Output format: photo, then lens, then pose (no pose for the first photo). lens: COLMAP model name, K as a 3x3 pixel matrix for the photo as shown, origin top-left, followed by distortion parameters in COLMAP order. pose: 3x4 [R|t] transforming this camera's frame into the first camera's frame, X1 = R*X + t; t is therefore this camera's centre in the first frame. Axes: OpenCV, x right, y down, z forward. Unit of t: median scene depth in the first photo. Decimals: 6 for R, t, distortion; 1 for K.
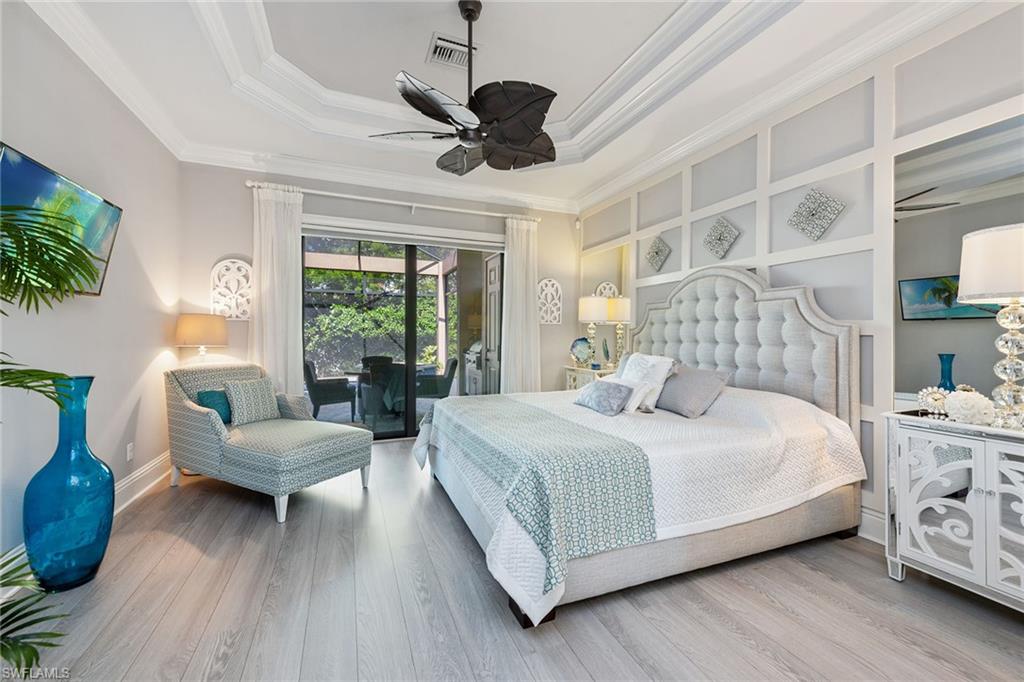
lens RADIAL K [[406.0, 0, 507.8], [0, 406.0, 331.6], [0, 0, 1]] dist [0.013969, -0.000294]
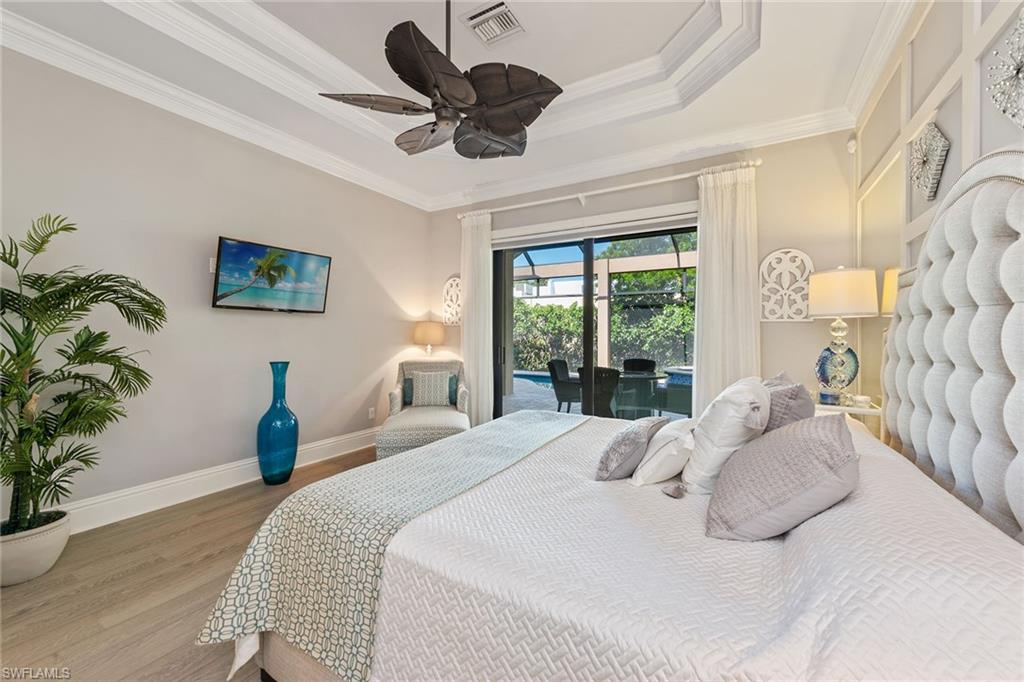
lens RADIAL K [[406.0, 0, 537.8], [0, 406.0, 332.5], [0, 0, 1]] dist [0.013969, -0.000294]
pose [[0.612141, -0.000603, -0.790748, 0.432905], [0.003374, 0.999993, 0.001849, -0.004963], [0.790741, -0.003799, 0.612138, 0.362920]]
